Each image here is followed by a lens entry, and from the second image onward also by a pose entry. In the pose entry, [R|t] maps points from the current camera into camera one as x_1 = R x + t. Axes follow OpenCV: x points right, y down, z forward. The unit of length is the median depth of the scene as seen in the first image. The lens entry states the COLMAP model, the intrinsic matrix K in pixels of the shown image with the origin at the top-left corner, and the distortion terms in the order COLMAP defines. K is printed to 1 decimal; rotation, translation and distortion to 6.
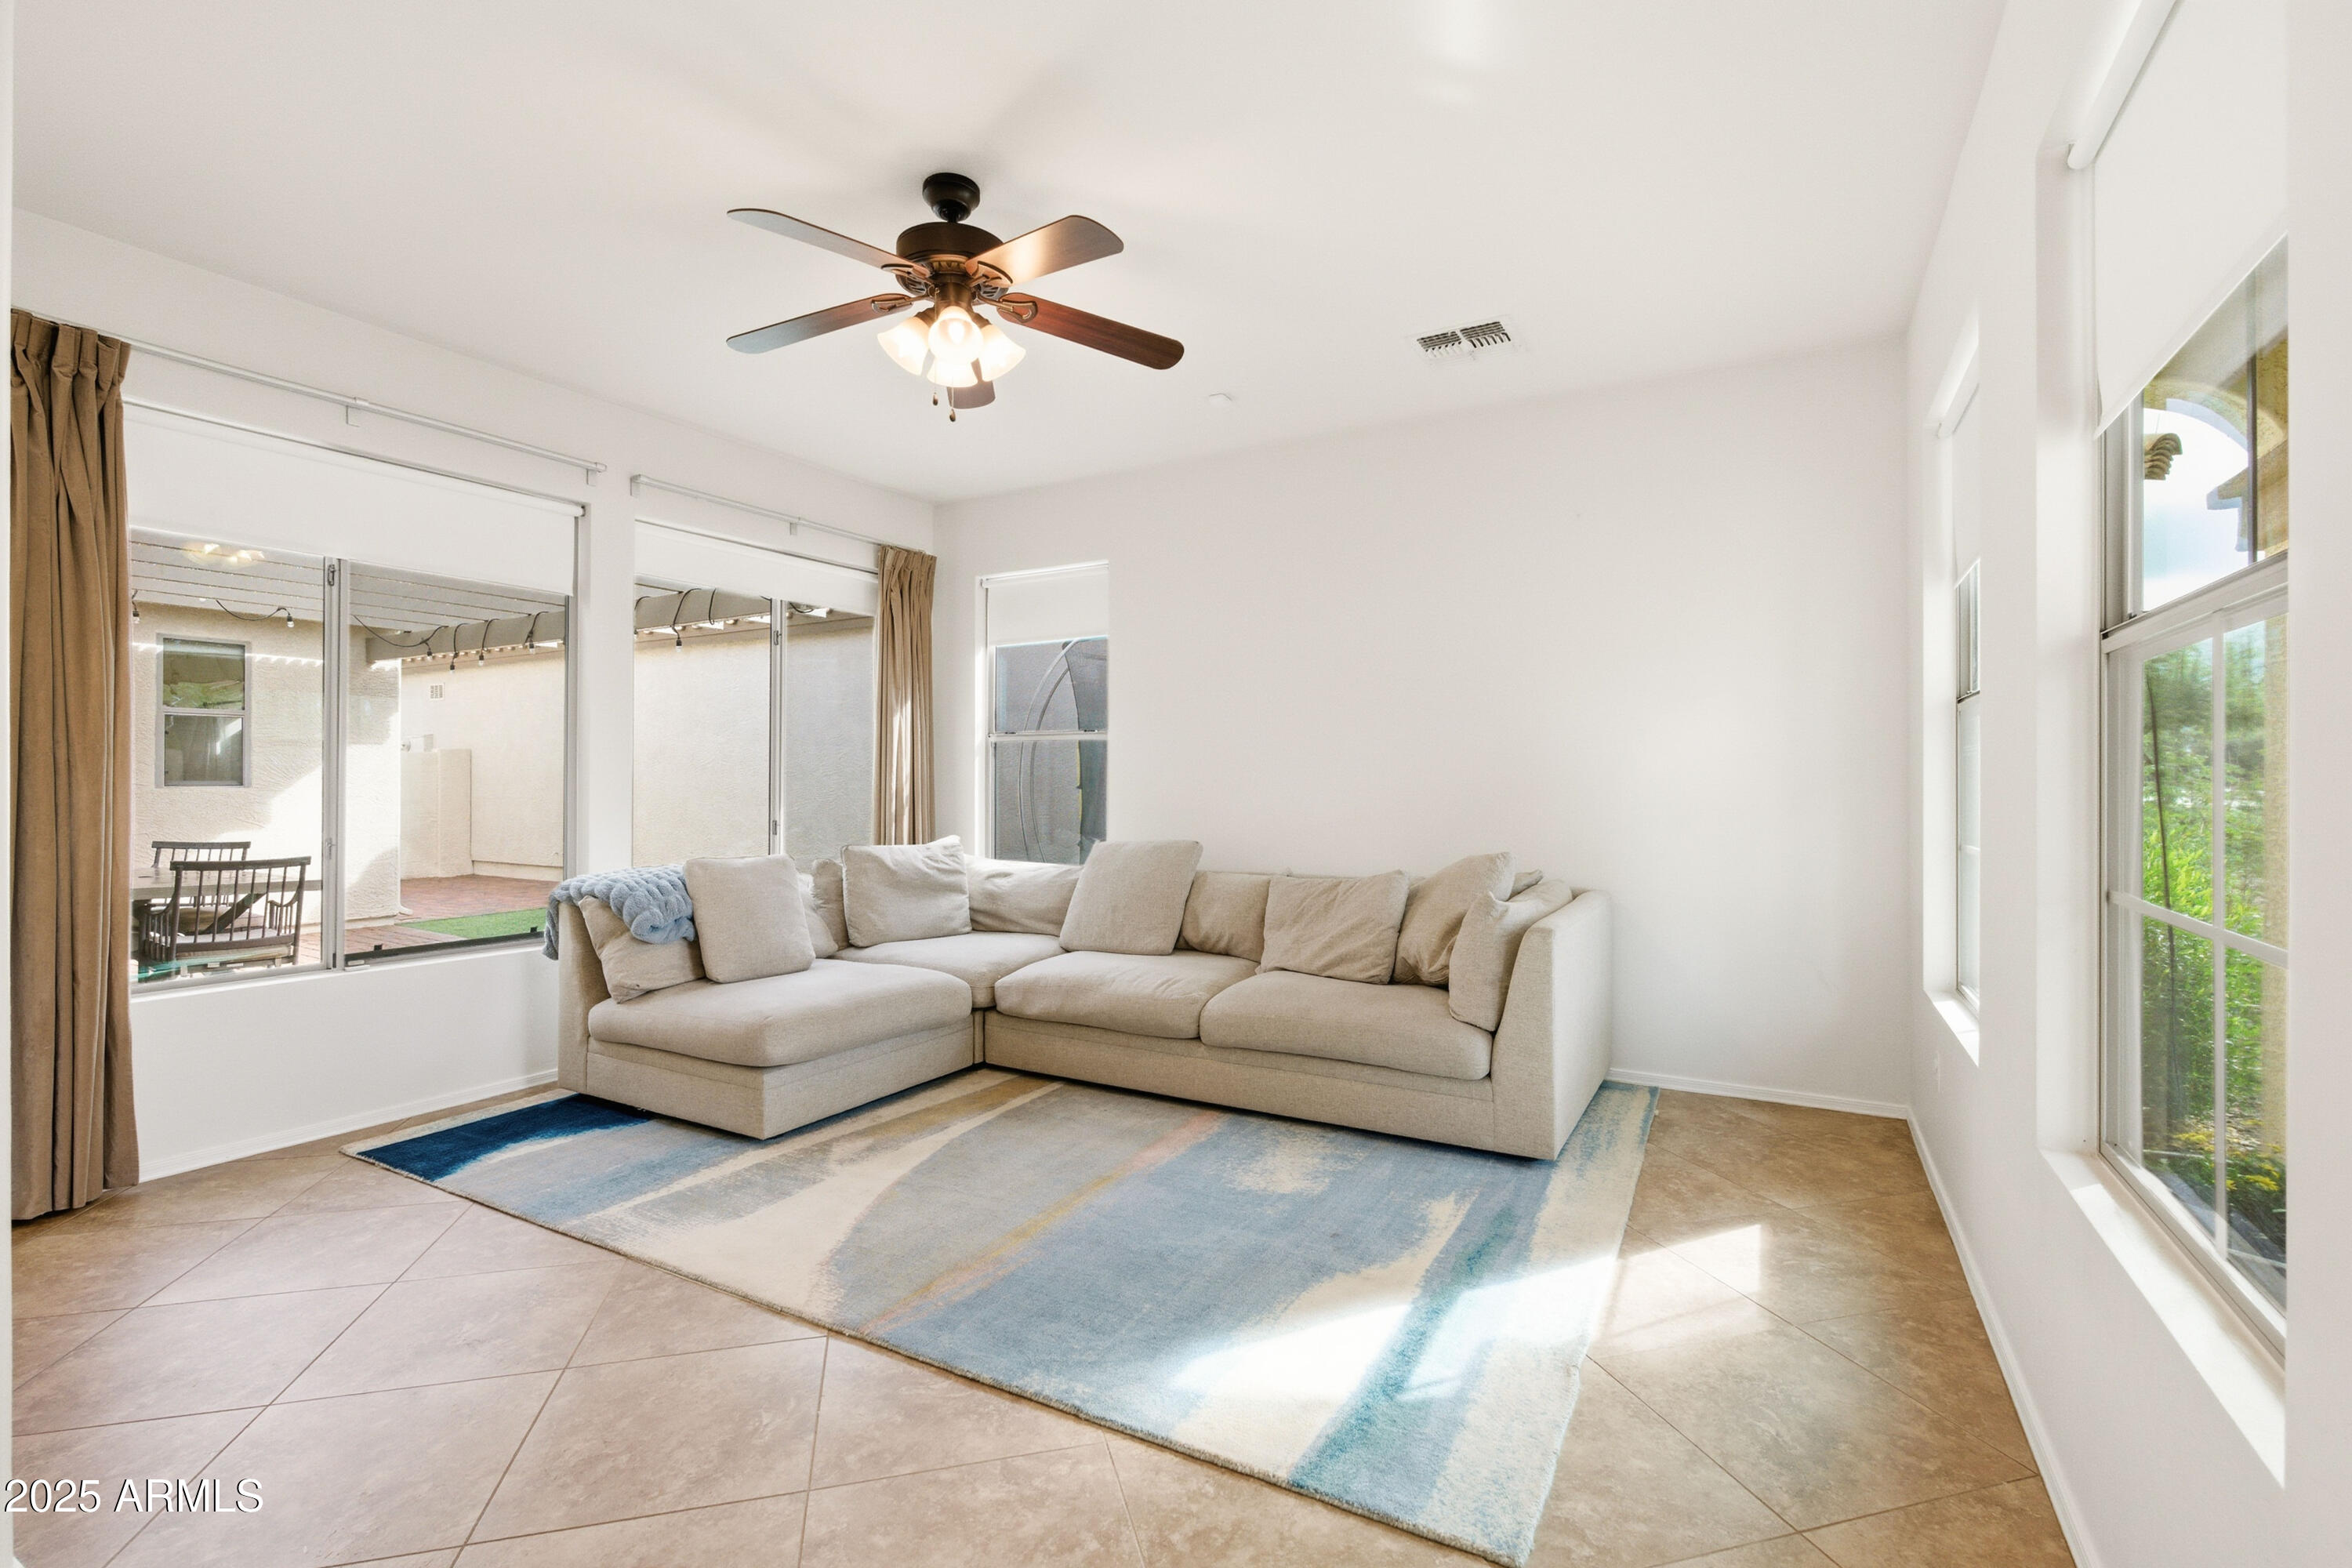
lens RADIAL K [[1040.4, 0, 1171.2], [0, 1040.4, 781.5], [0, 0, 1]] dist [-0.011724, 0.003192]
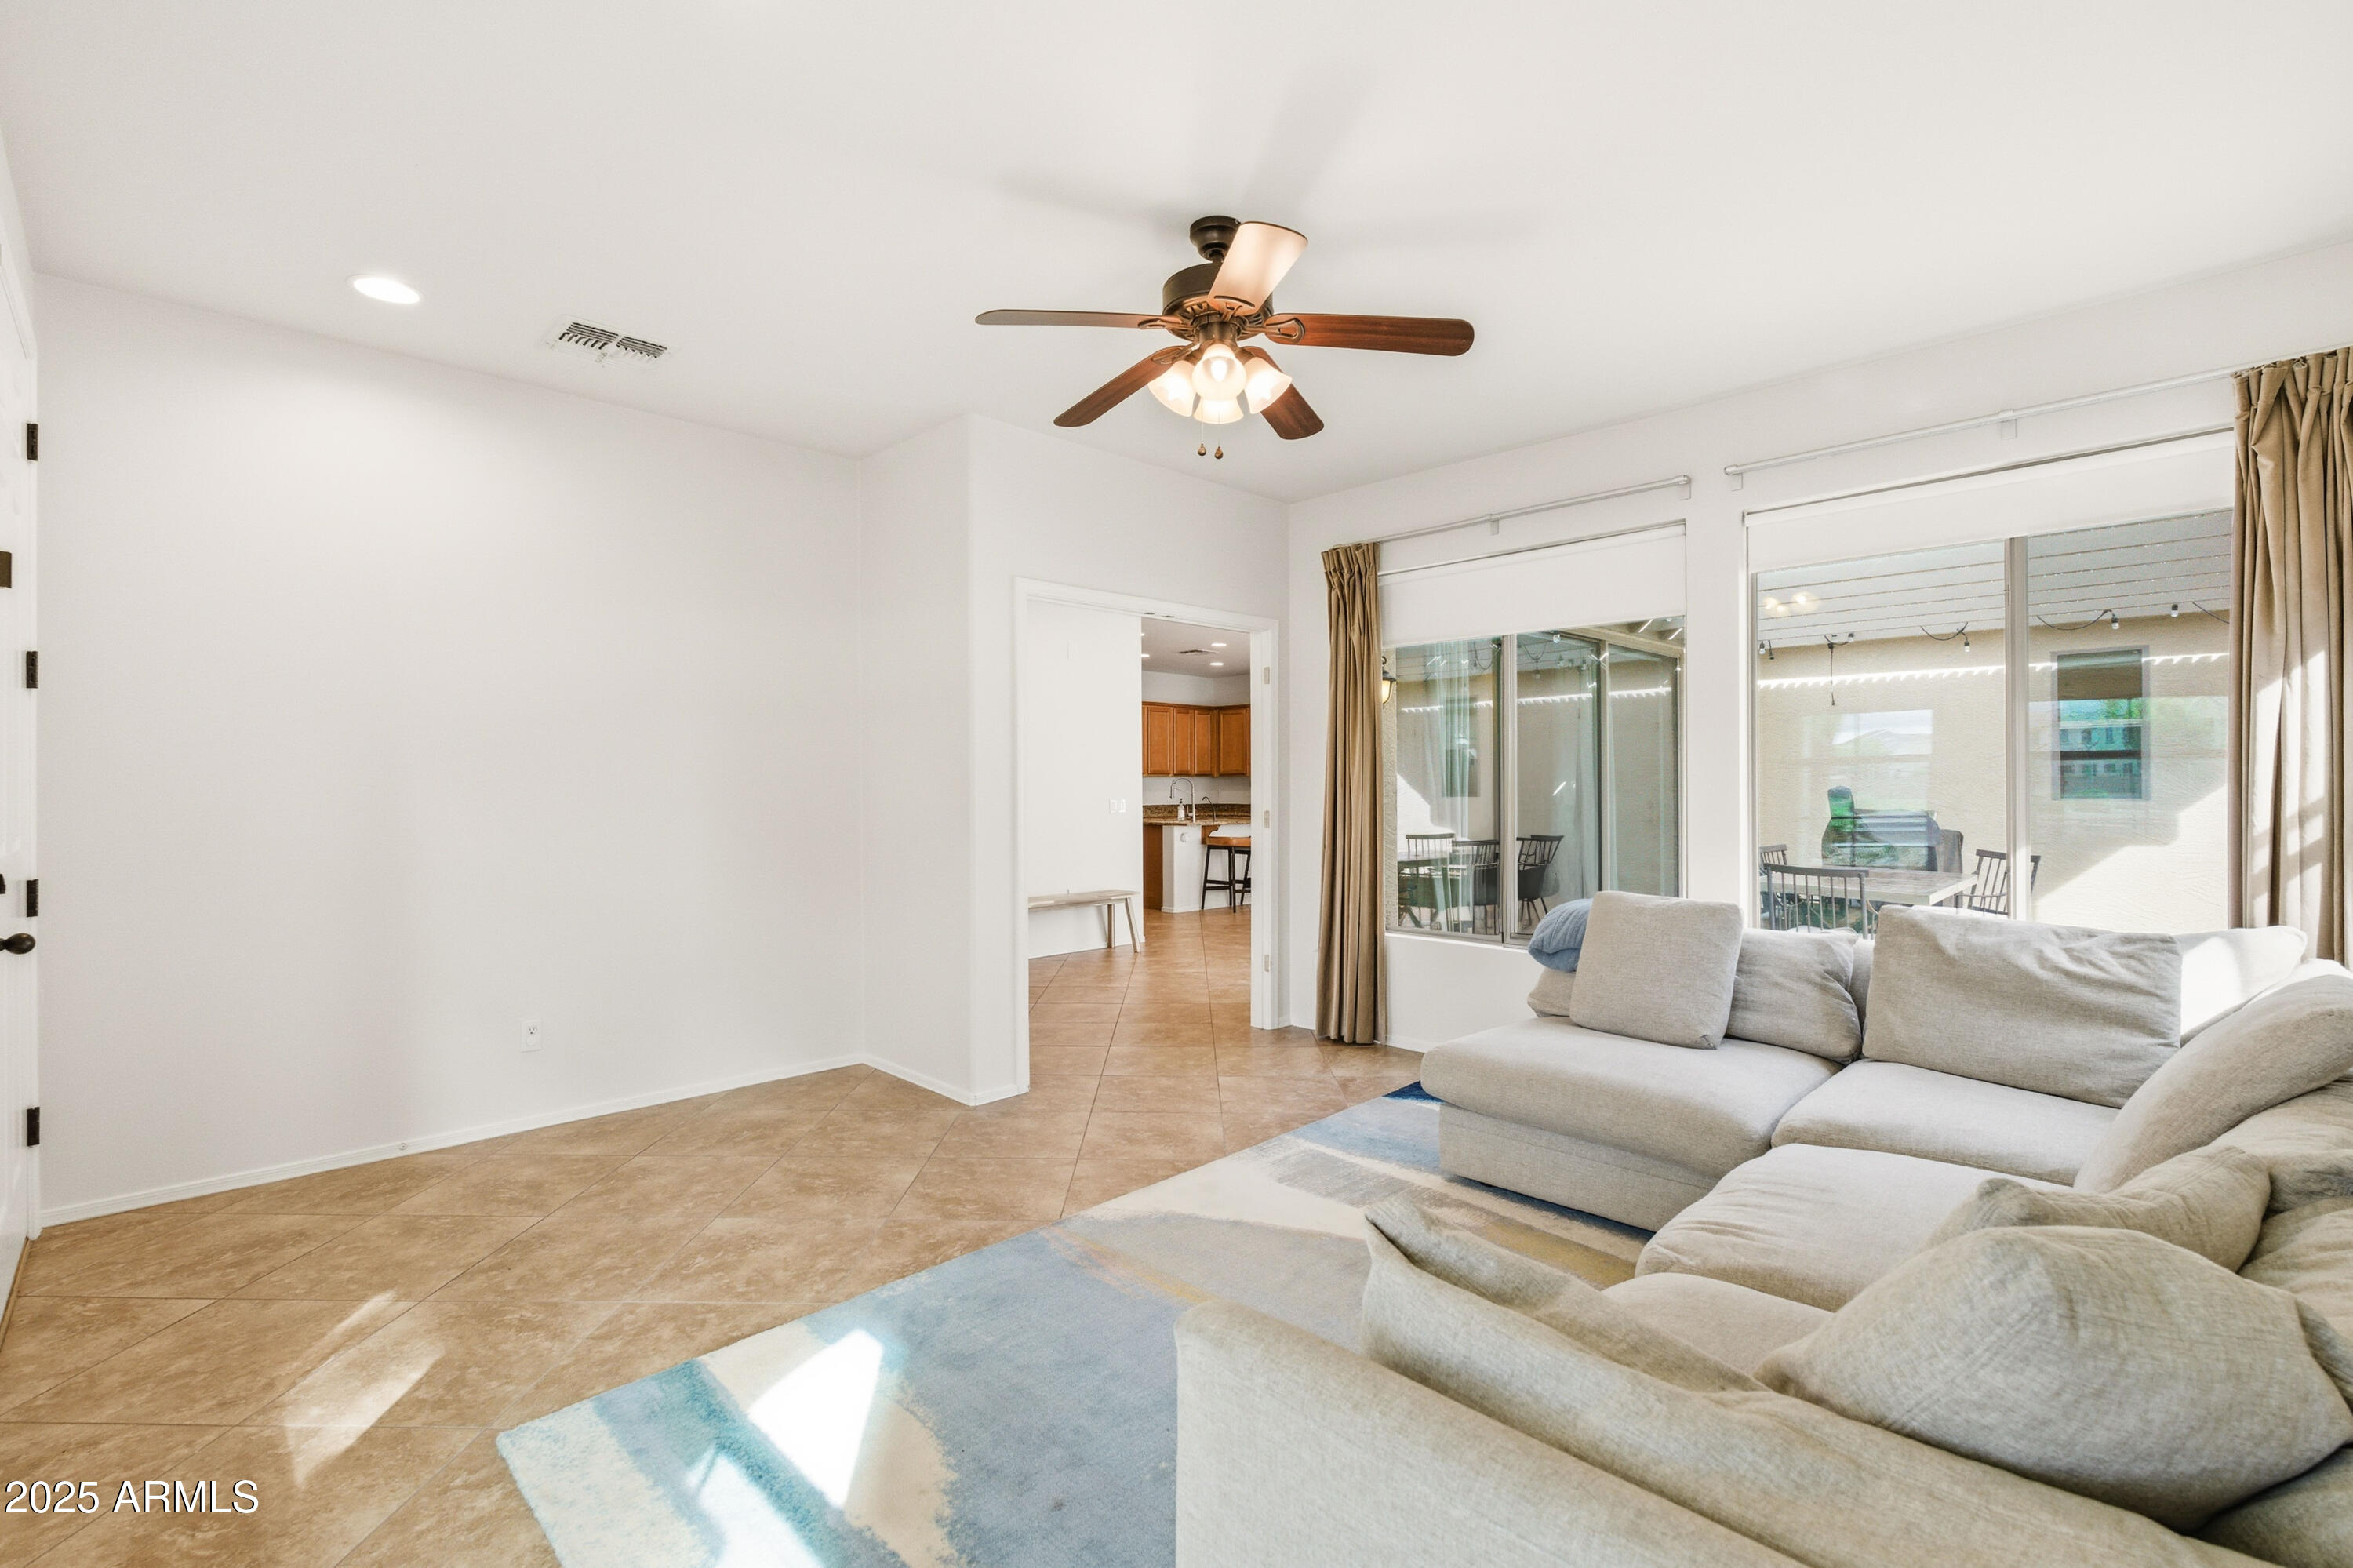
lens RADIAL K [[1040.9, 0, 1171.1], [0, 1040.9, 787.4], [0, 0, 1]] dist [-0.011724, 0.003192]
pose [[-0.263225, 0.003835, -0.964727, 0.693701], [0.001054, 0.999993, 0.003688, -0.029319], [0.964734, -0.000047, -0.263227, 1.098829]]
